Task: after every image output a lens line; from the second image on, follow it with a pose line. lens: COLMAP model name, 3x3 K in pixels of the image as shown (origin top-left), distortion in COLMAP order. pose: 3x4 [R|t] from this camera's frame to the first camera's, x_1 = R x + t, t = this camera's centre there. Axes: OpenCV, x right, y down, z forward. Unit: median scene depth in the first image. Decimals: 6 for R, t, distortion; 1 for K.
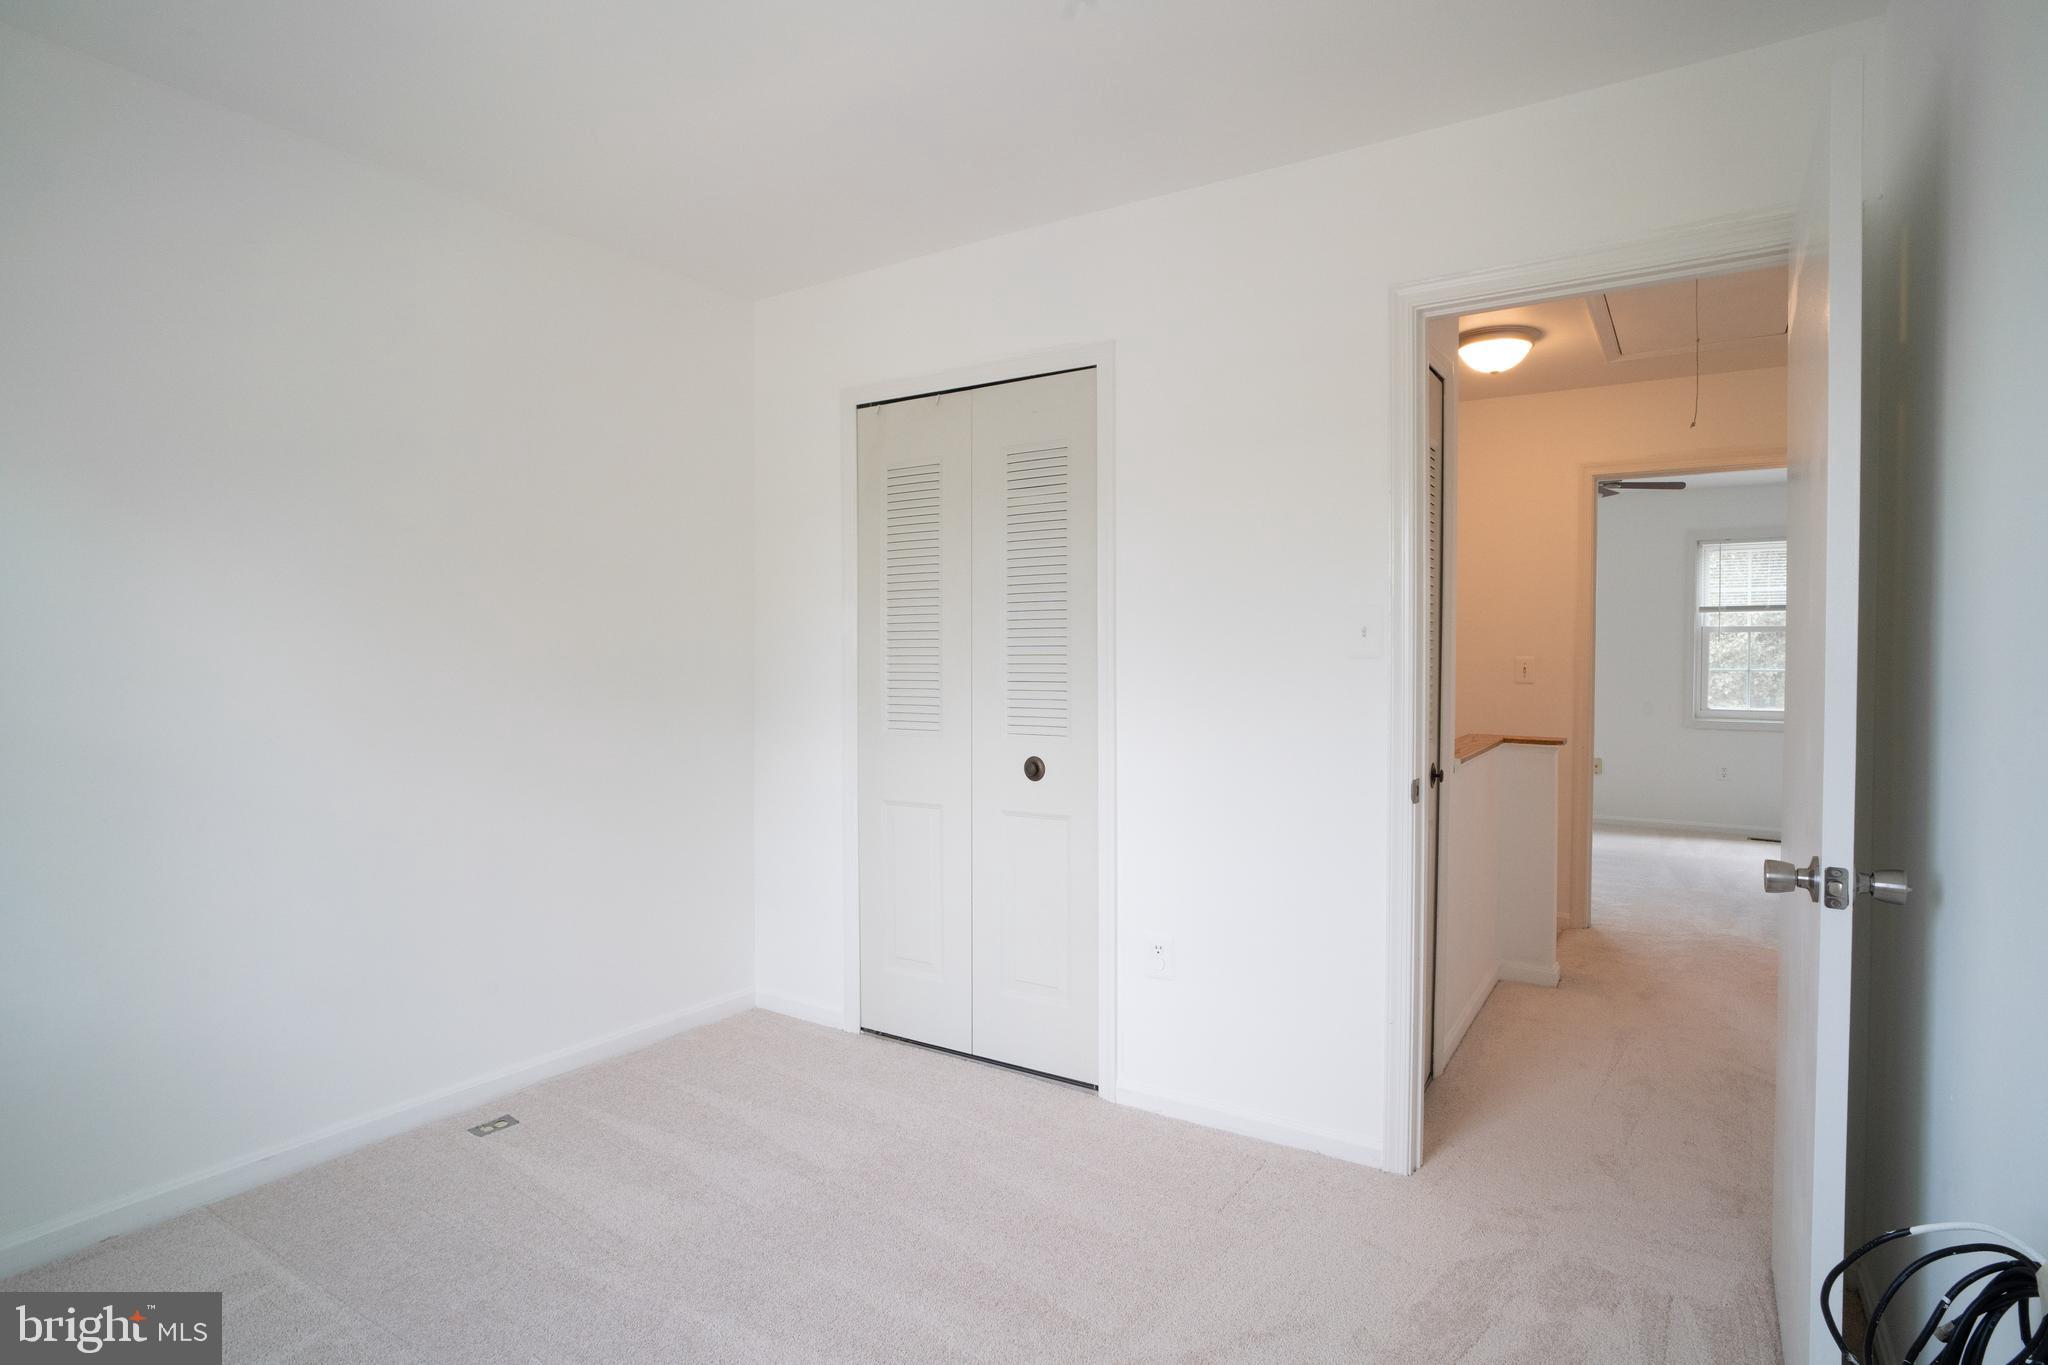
lens RADIAL K [[1067.3, 0, 1022.5], [0, 1067.3, 685.3], [0, 0, 1]] dist [-0.056757, 0.031136]
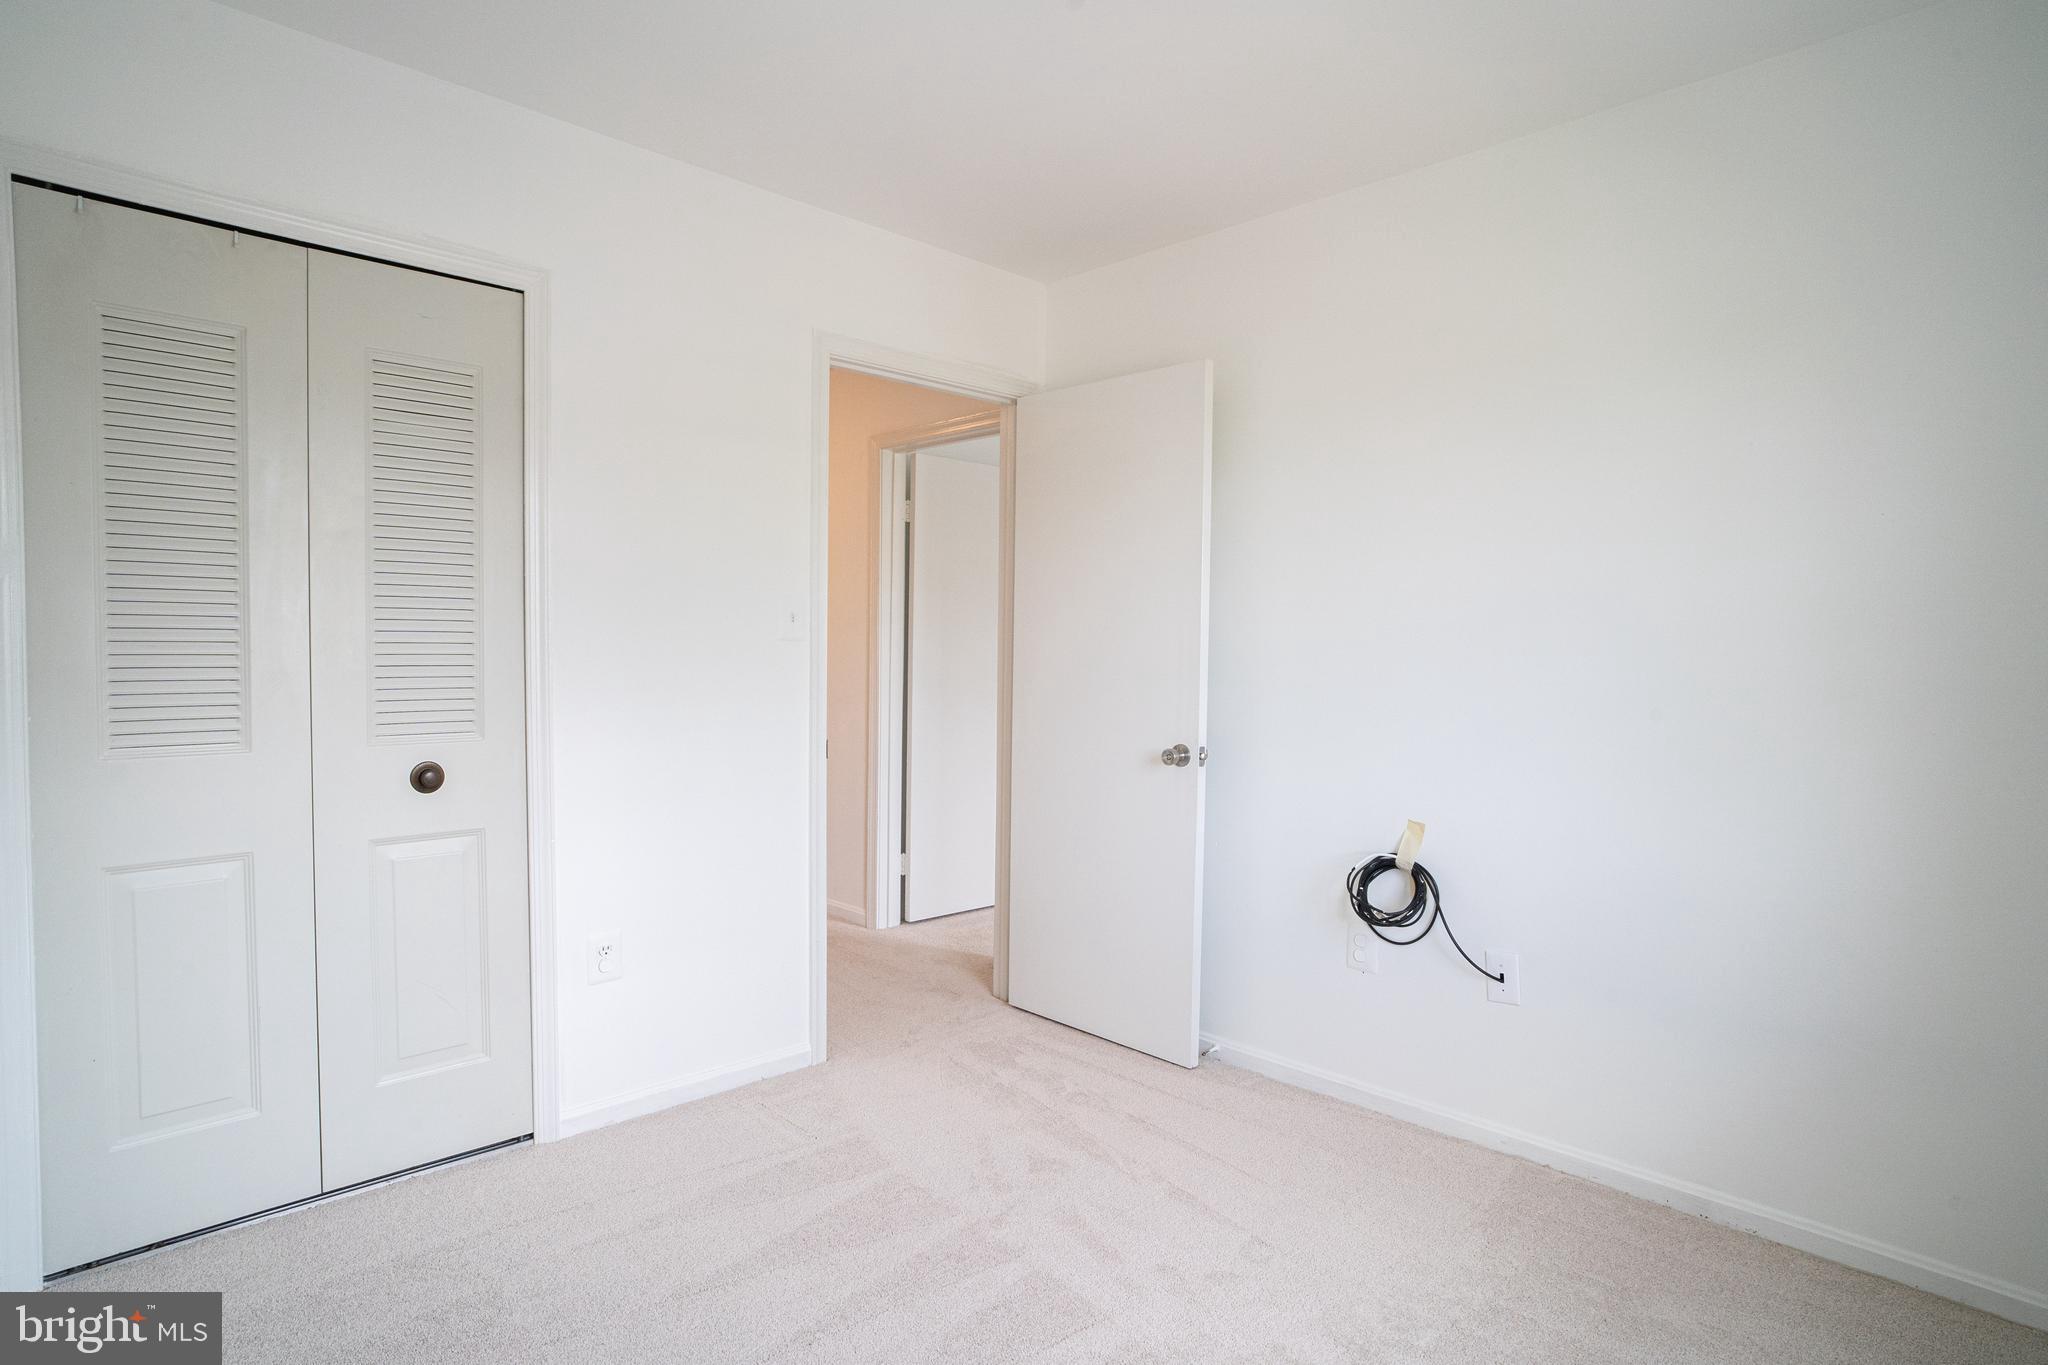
lens RADIAL K [[1067.3, 0, 1022.5], [0, 1067.3, 685.3], [0, 0, 1]] dist [-0.056757, 0.031136]
pose [[0.228551, -0.036353, 0.972853, -0.646623], [0.007264, 0.999338, 0.035636, -0.014107], [-0.973505, -0.001077, 0.228663, 0.407762]]
